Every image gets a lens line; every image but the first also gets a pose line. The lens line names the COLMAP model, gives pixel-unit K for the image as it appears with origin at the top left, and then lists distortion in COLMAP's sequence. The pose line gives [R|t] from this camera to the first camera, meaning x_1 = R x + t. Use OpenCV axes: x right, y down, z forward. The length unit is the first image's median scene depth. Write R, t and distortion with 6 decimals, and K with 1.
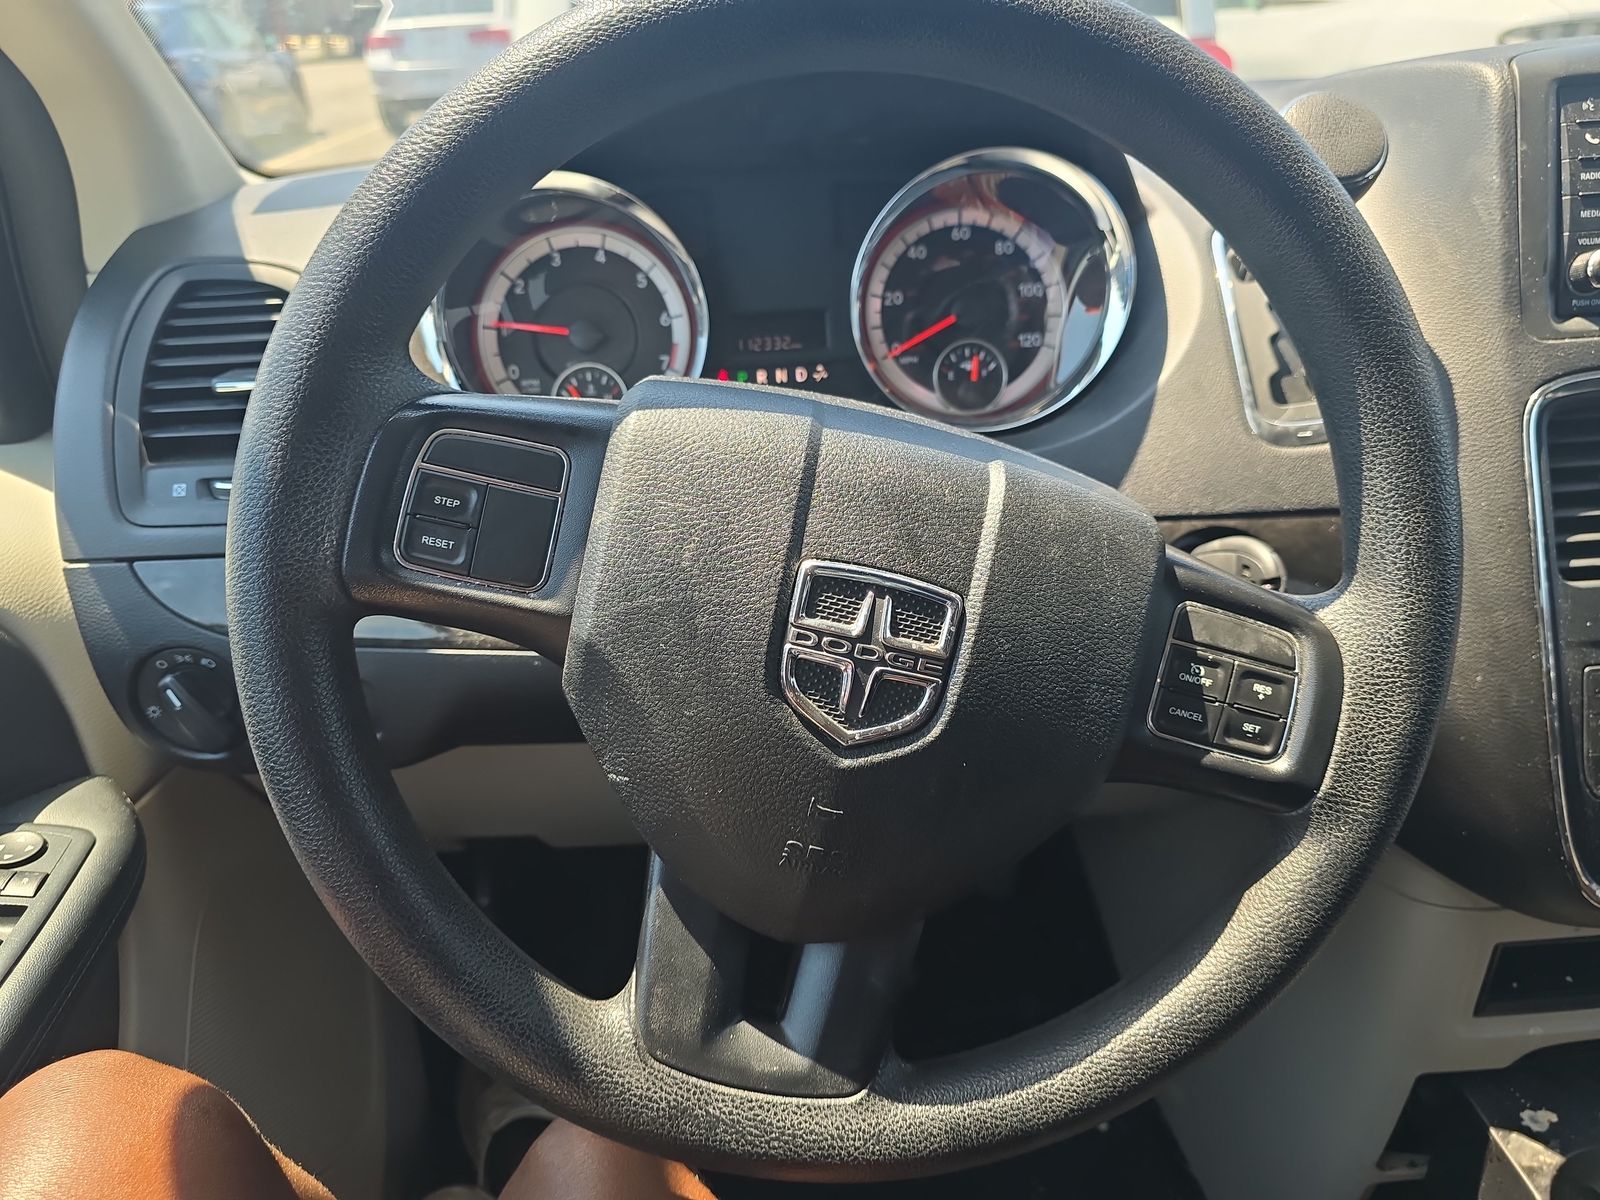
lens RADIAL K [[1133.1, 0, 782.4], [0, 1133.1, 604.4], [0, 0, 1]] dist [0.021690, -0.044185]
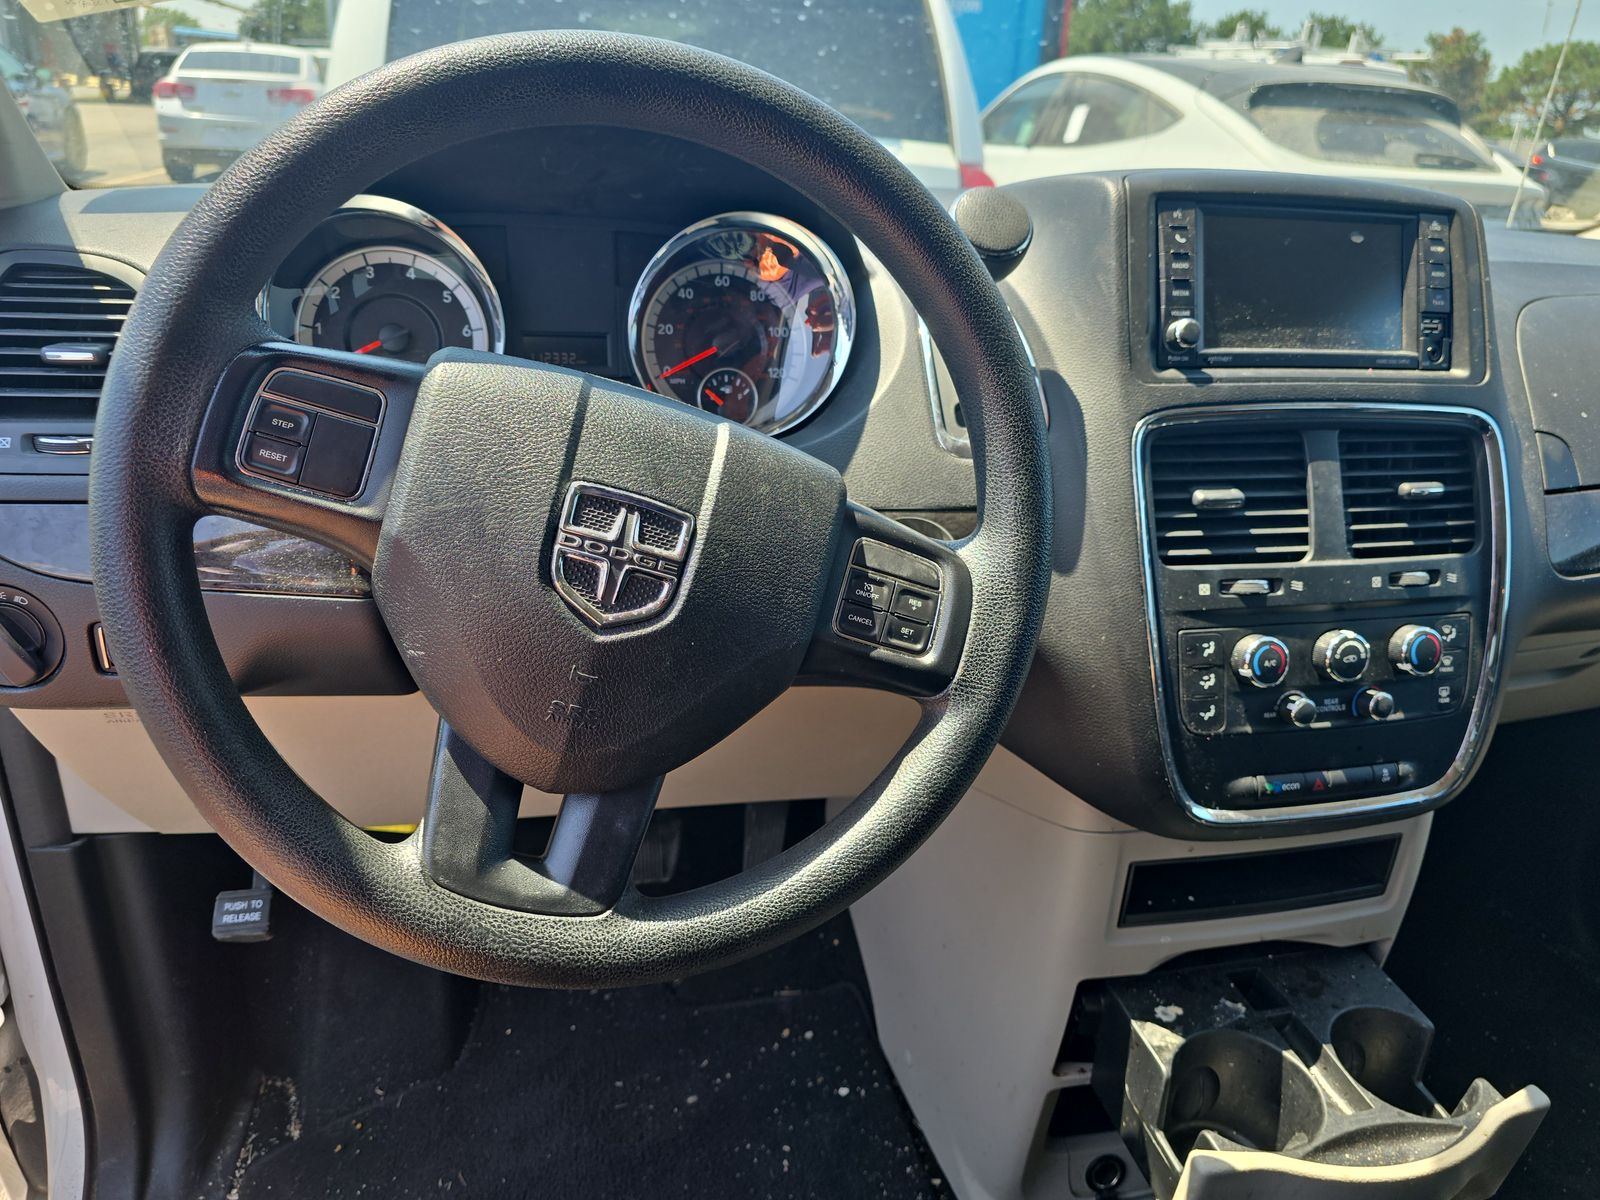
lens RADIAL K [[1133.1, 0, 782.4], [0, 1133.1, 604.4], [0, 0, 1]] dist [0.021690, -0.044185]
pose [[0.983371, 0.031506, 0.178856, 0.021401], [-0.018079, 0.996928, -0.076212, 0.154655], [-0.180708, 0.071711, 0.980919, -0.247436]]
